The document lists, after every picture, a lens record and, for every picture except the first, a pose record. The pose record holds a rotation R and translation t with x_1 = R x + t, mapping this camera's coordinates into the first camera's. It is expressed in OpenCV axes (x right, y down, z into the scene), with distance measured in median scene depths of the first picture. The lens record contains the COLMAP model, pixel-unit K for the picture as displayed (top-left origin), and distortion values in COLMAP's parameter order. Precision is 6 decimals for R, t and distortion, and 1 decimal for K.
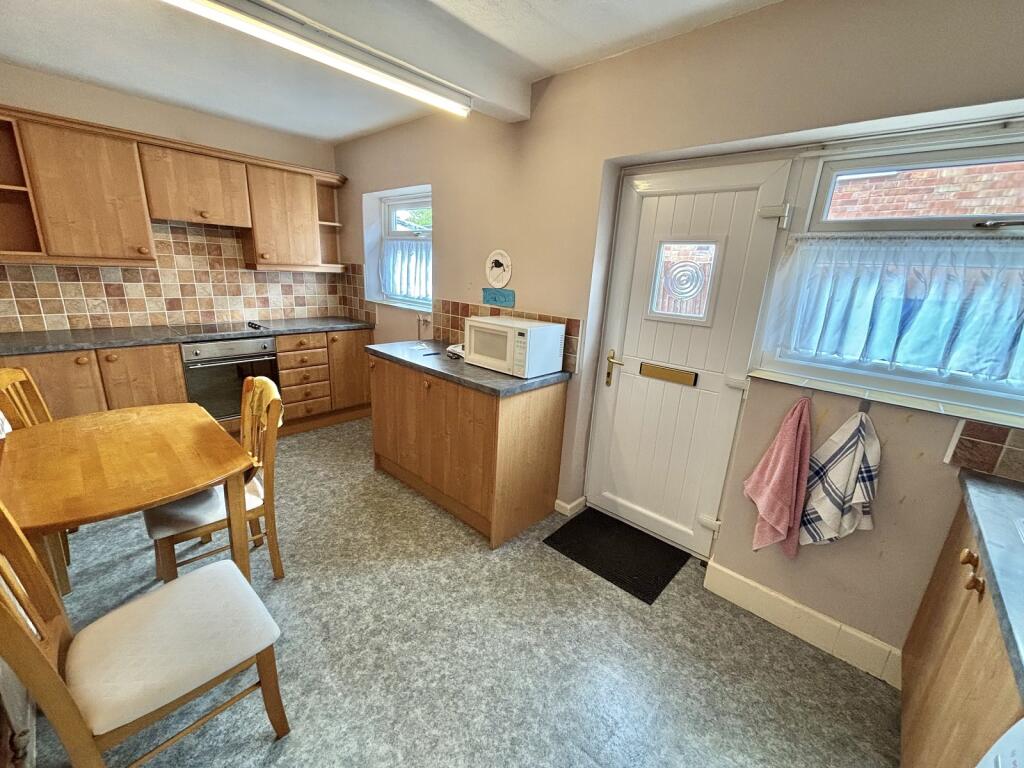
lens RADIAL K [[416.0, 0, 513.5], [0, 416.0, 382.2], [0, 0, 1]] dist [0.001796, 0.000084]
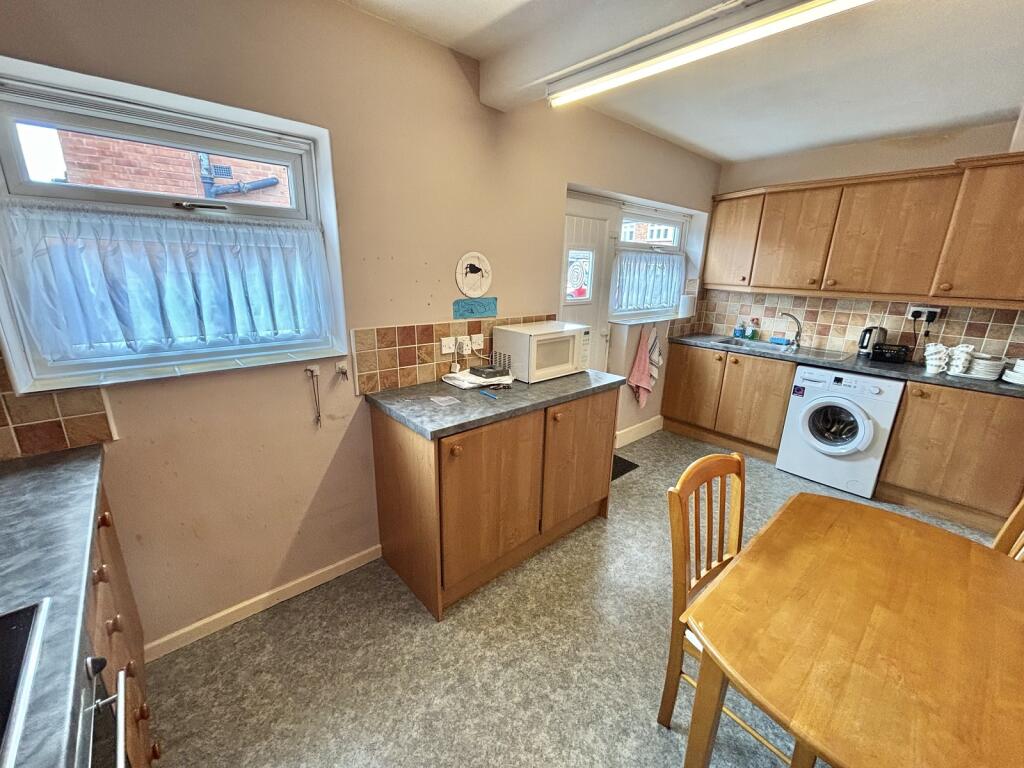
lens RADIAL K [[416.0, 0, 513.4], [0, 416.0, 386.7], [0, 0, 1]] dist [0.001796, 0.000084]
pose [[0.099994, -0.317992, 0.942805, -0.882557], [0.253957, 0.924327, 0.284825, -0.279045], [-0.962033, 0.210951, 0.173184, 0.814939]]
